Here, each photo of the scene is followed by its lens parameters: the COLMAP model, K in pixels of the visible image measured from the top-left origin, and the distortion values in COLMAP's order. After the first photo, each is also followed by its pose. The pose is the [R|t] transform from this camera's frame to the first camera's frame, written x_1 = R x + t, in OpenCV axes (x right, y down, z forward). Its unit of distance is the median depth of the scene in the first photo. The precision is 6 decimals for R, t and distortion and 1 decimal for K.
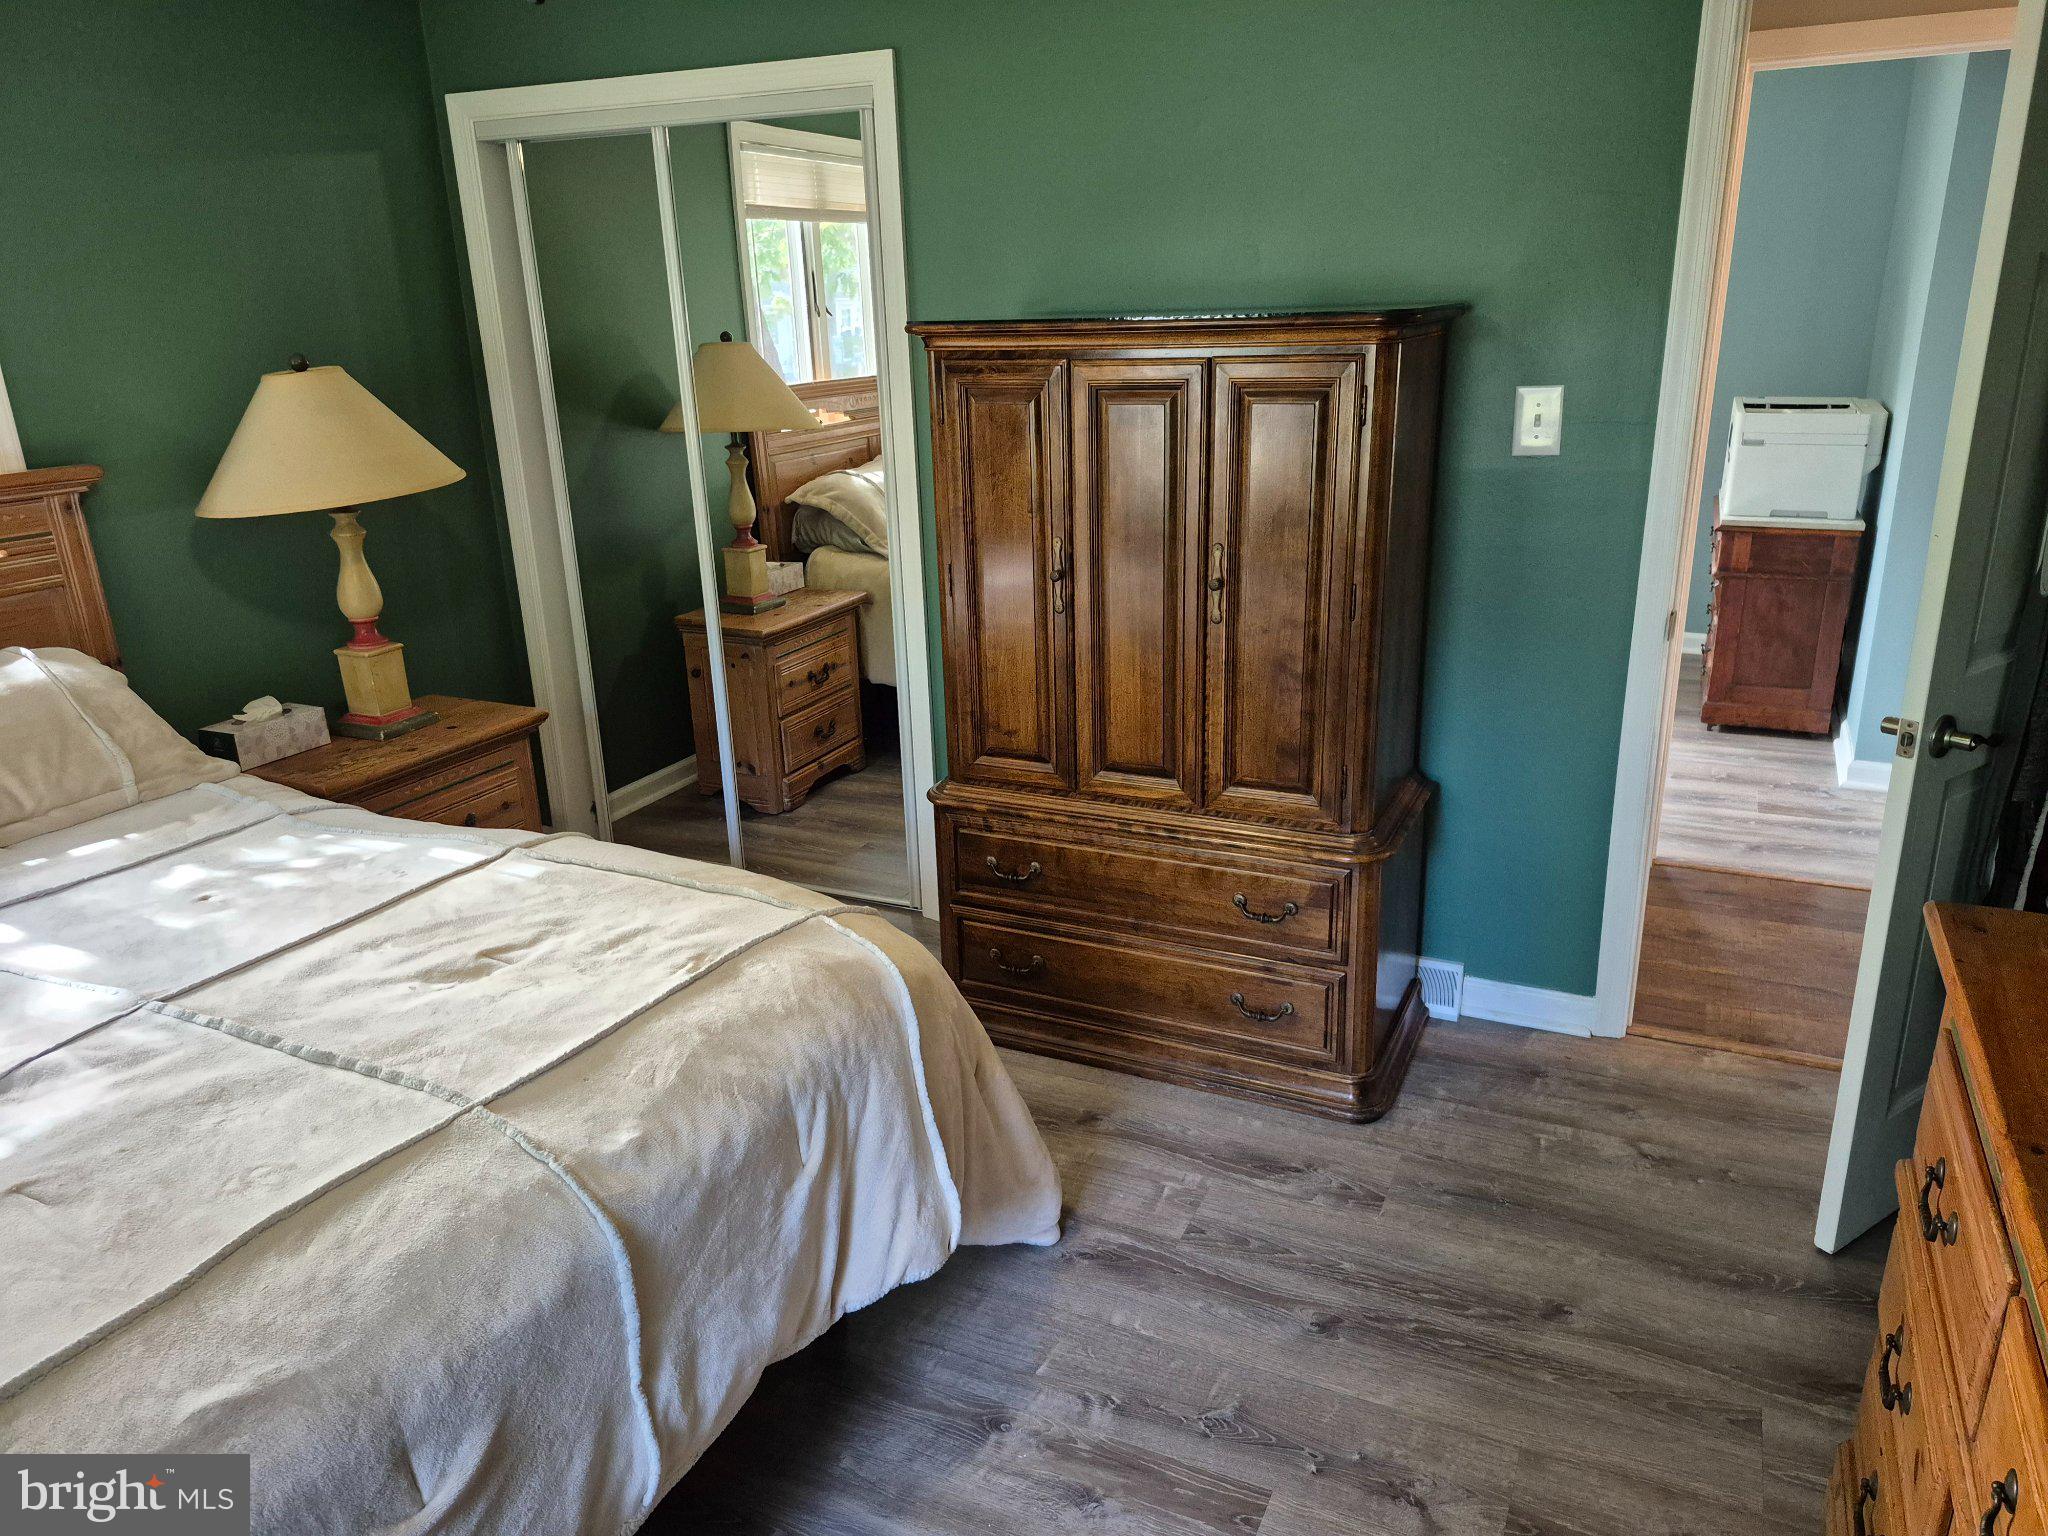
lens RADIAL K [[1436.0, 0, 1024.0], [0, 1436.0, 768.0], [0, 0, 1]] dist [0.122321, -0.125659]
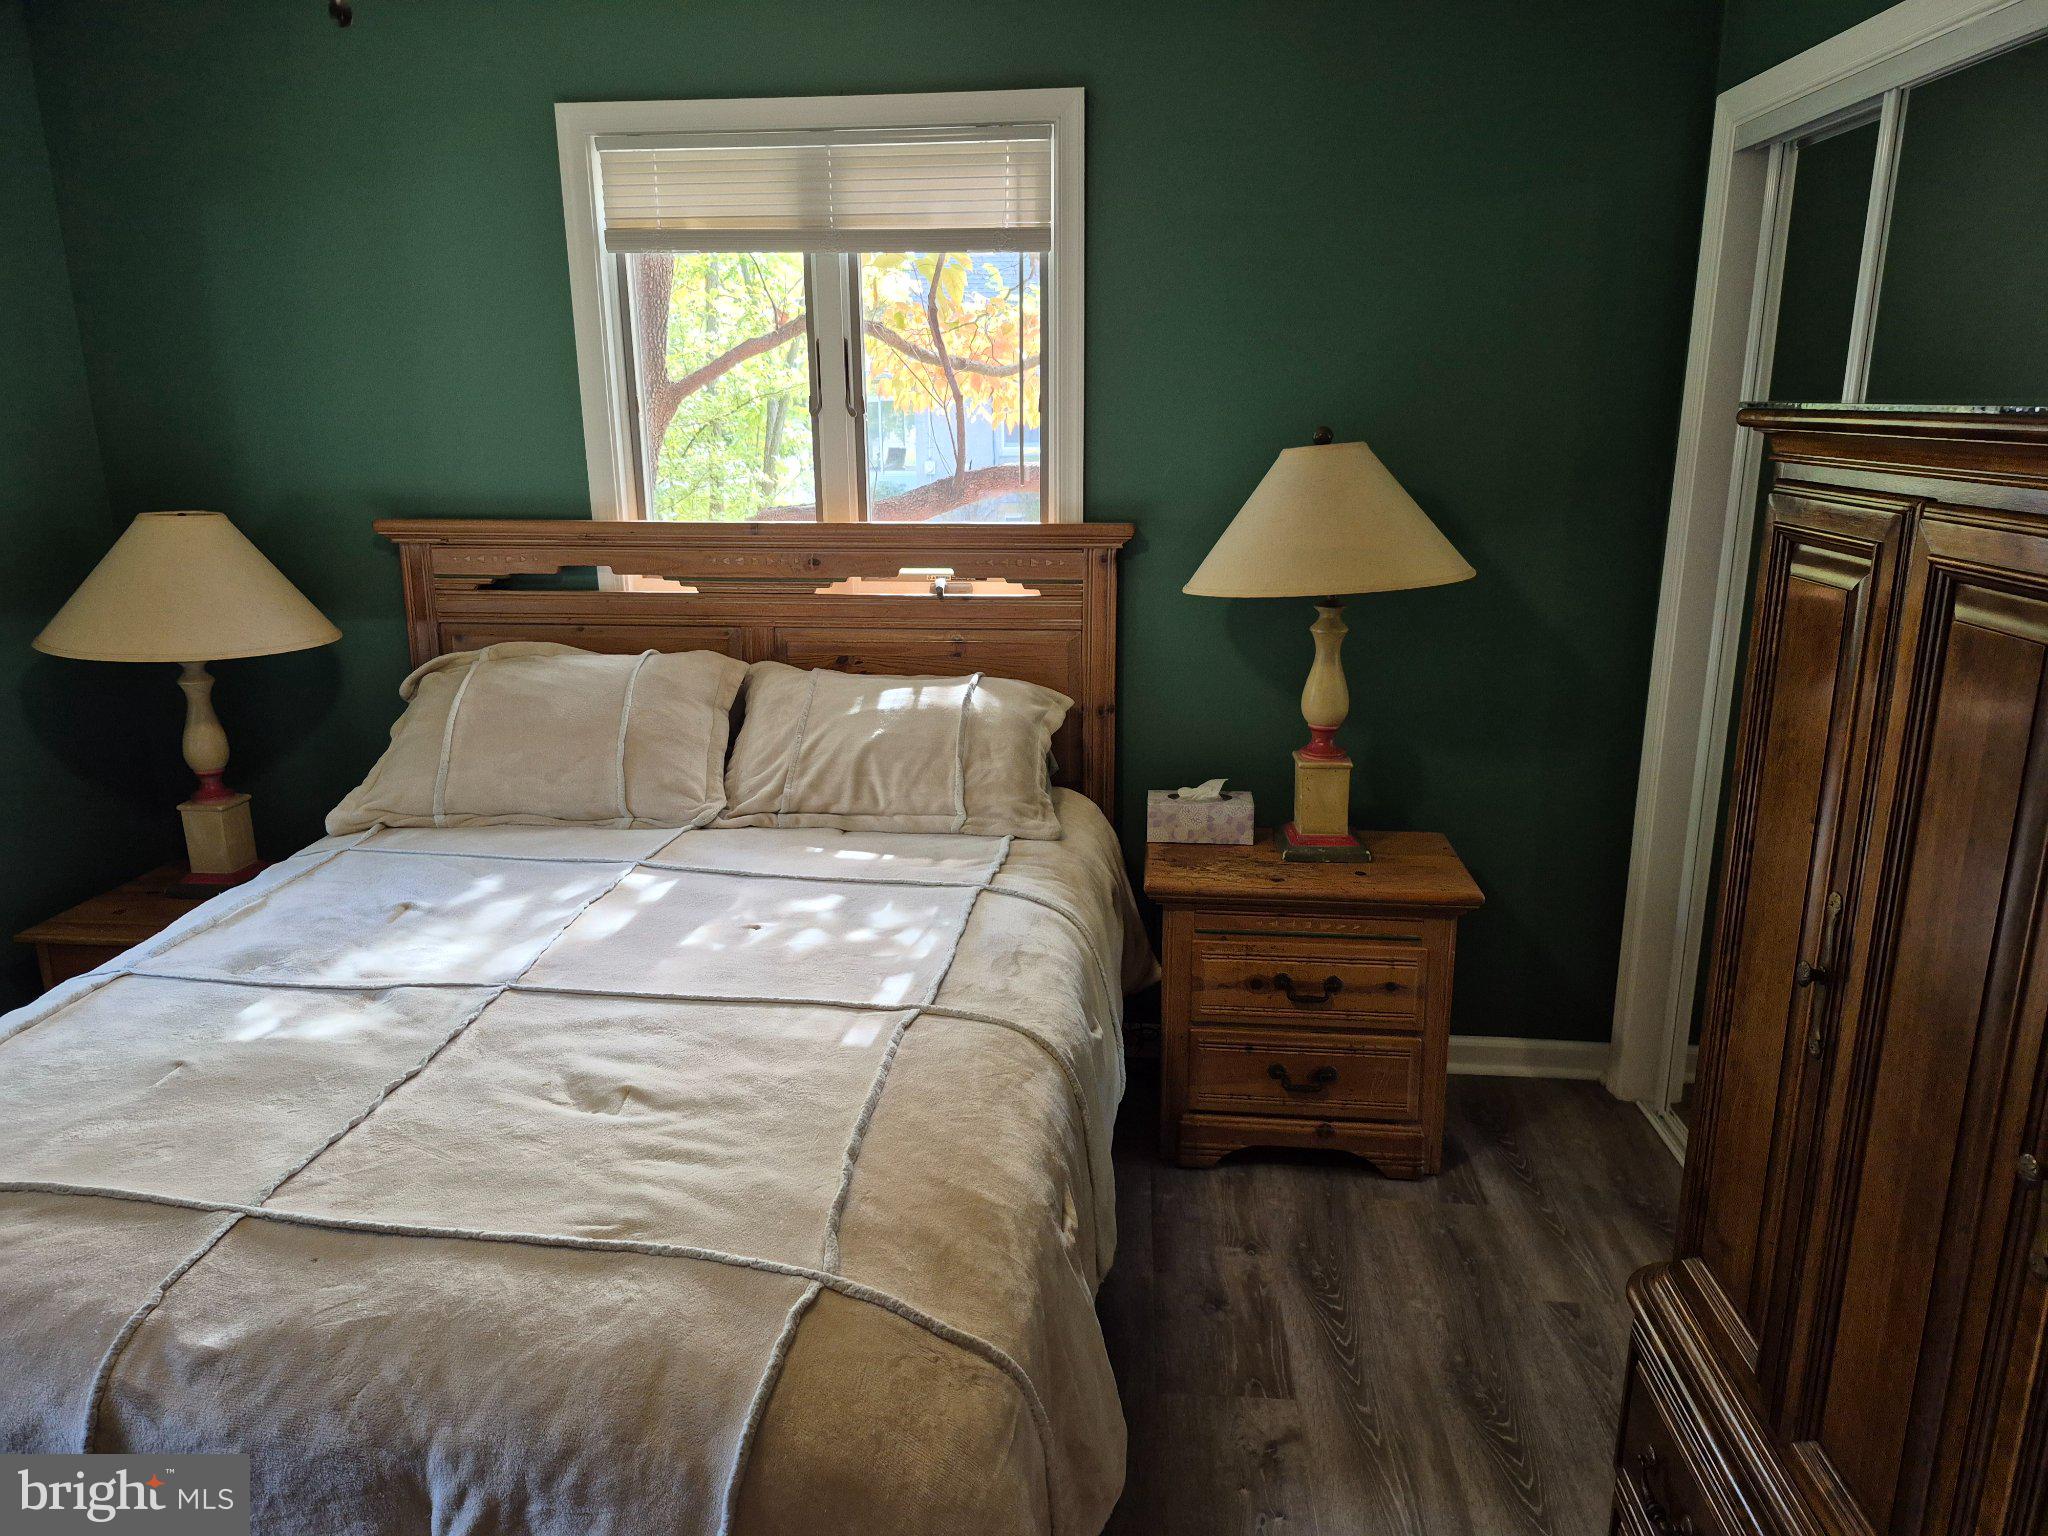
lens RADIAL K [[1436.0, 0, 1024.0], [0, 1436.0, 768.0], [0, 0, 1]] dist [0.122321, -0.125659]
pose [[0.323018, 0.265068, -0.908514, 0.384667], [-0.293942, 0.940599, 0.169920, -0.231944], [0.899587, 0.212163, 0.381745, 0.689332]]
